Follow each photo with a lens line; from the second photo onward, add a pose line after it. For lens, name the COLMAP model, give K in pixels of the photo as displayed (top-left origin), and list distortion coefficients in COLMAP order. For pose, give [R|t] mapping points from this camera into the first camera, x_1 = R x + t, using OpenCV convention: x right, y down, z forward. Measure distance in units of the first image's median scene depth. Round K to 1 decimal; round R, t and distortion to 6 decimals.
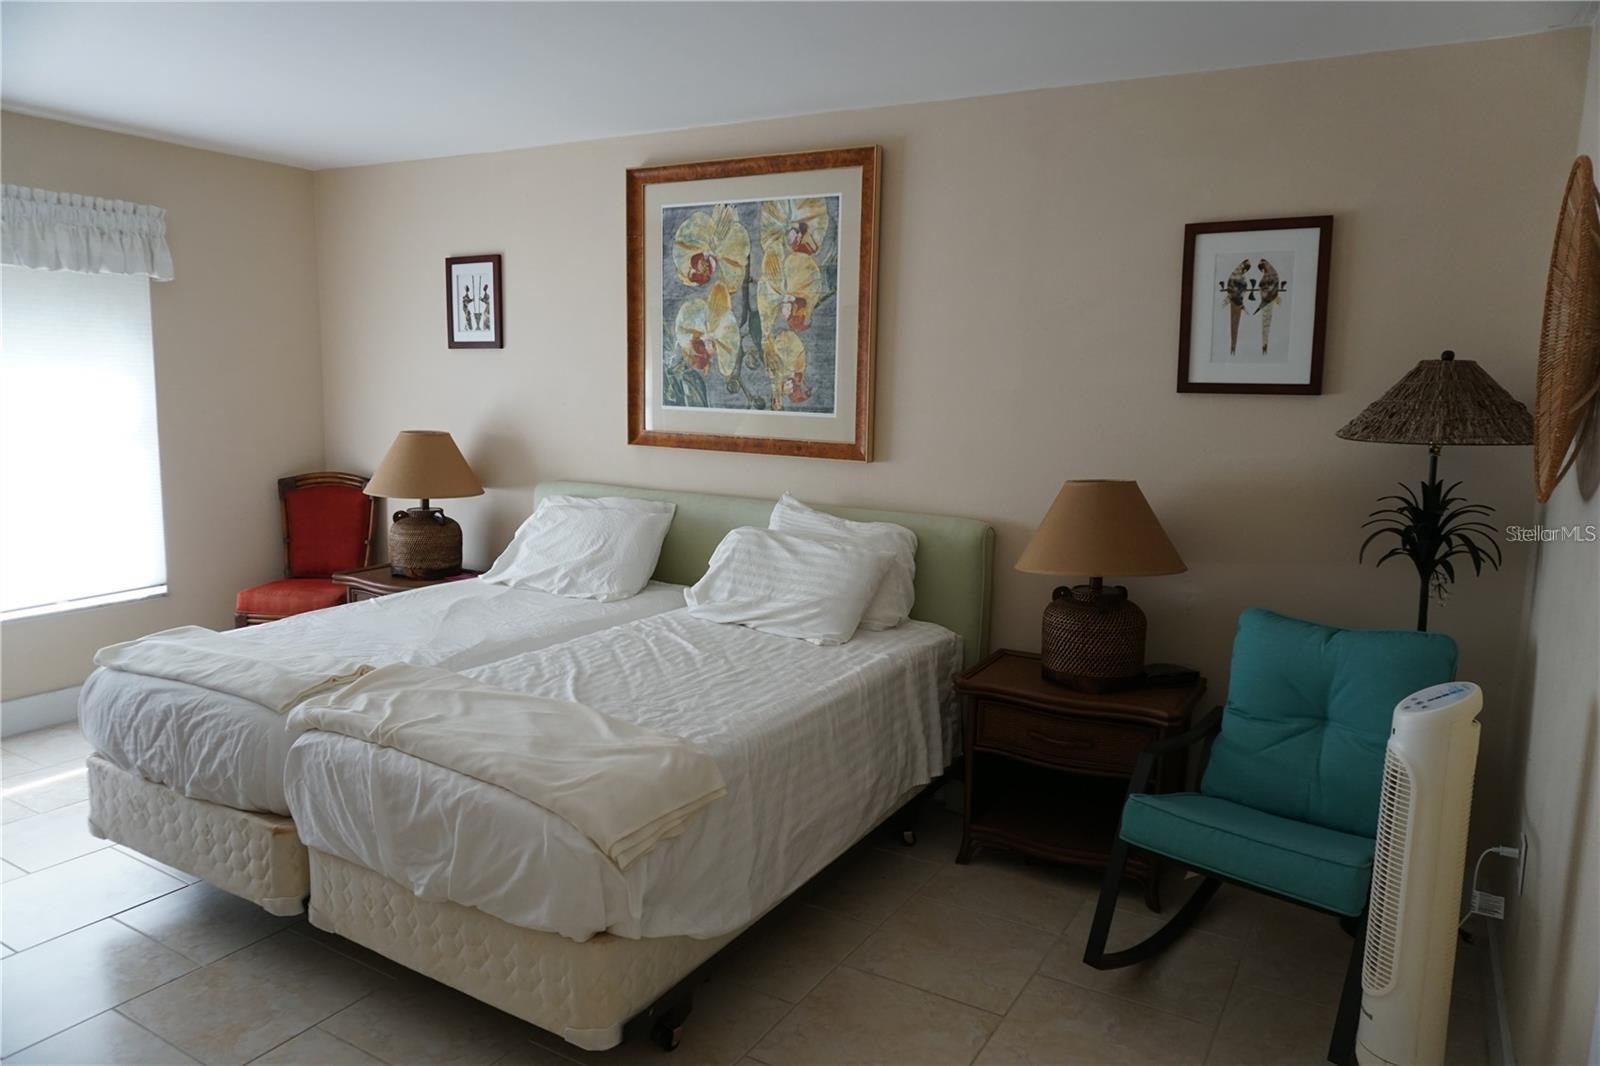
lens RADIAL K [[1070.7, 0, 800.4], [0, 1070.7, 526.1], [0, 0, 1]] dist [-0.052176, 0.031994]
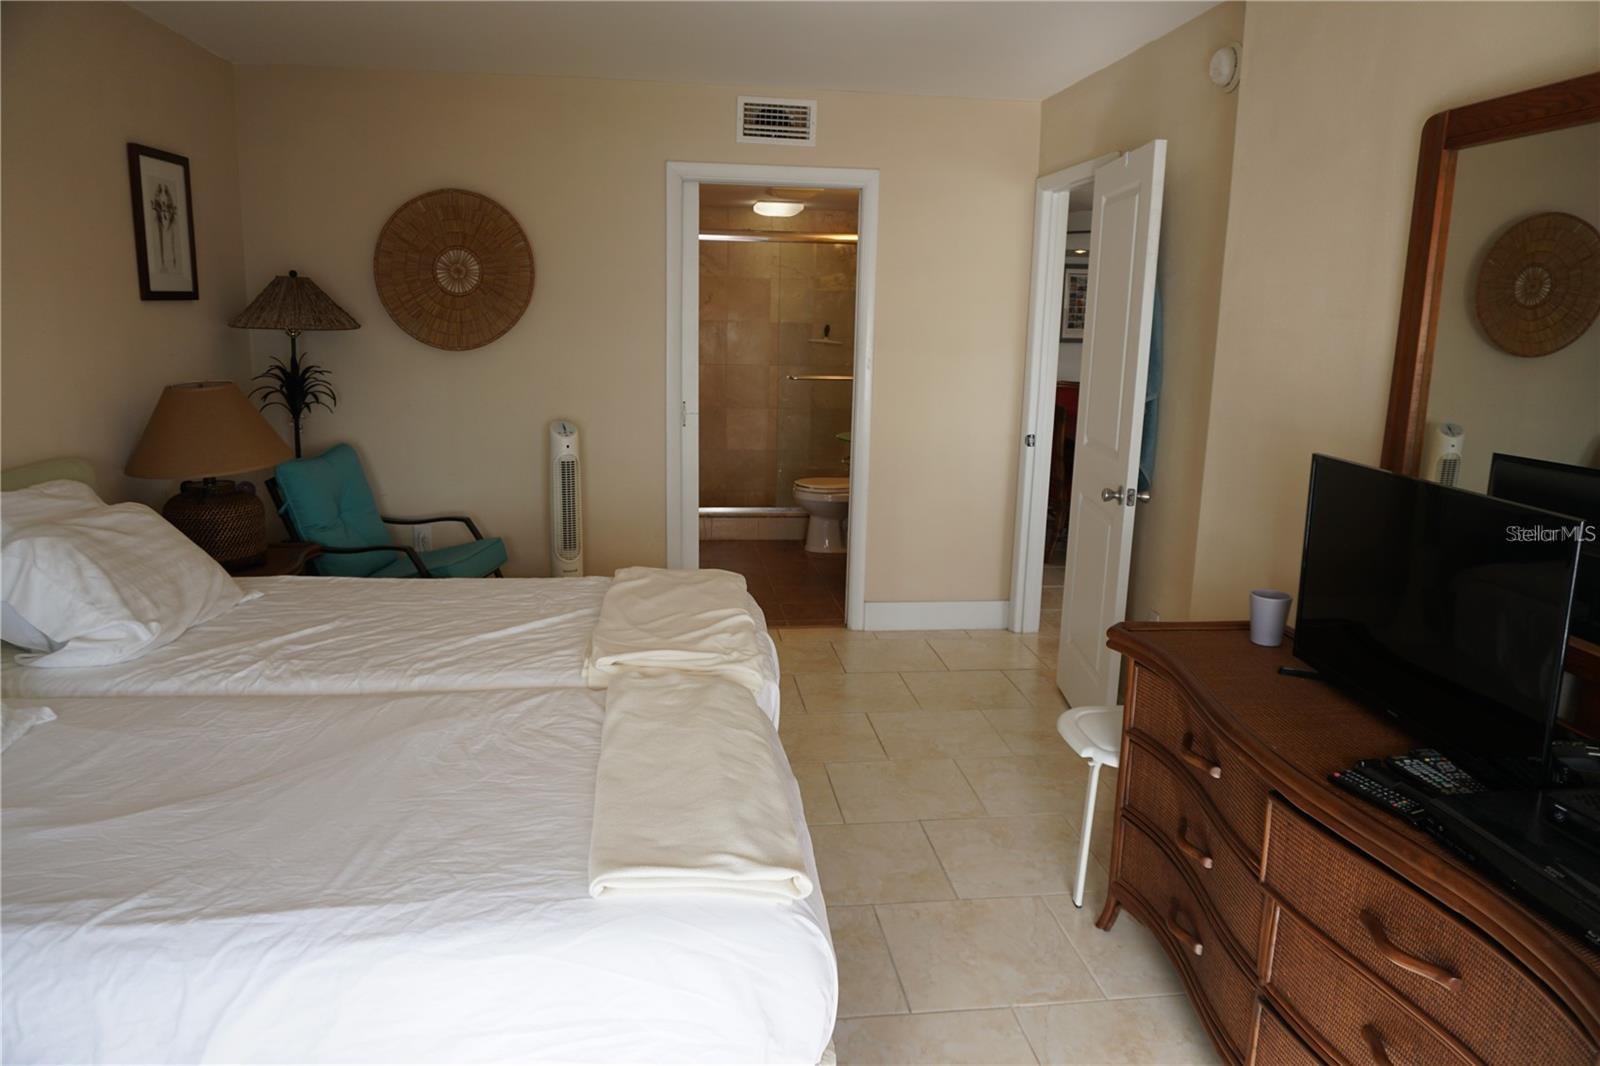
lens RADIAL K [[1070.7, 0, 795.7], [0, 1070.7, 537.7], [0, 0, 1]] dist [-0.052176, 0.031994]
pose [[-0.617187, -0.191282, 0.763211, -0.989660], [0.081324, 0.949296, 0.303685, -0.179520], [-0.782602, 0.249497, -0.570337, 1.231475]]
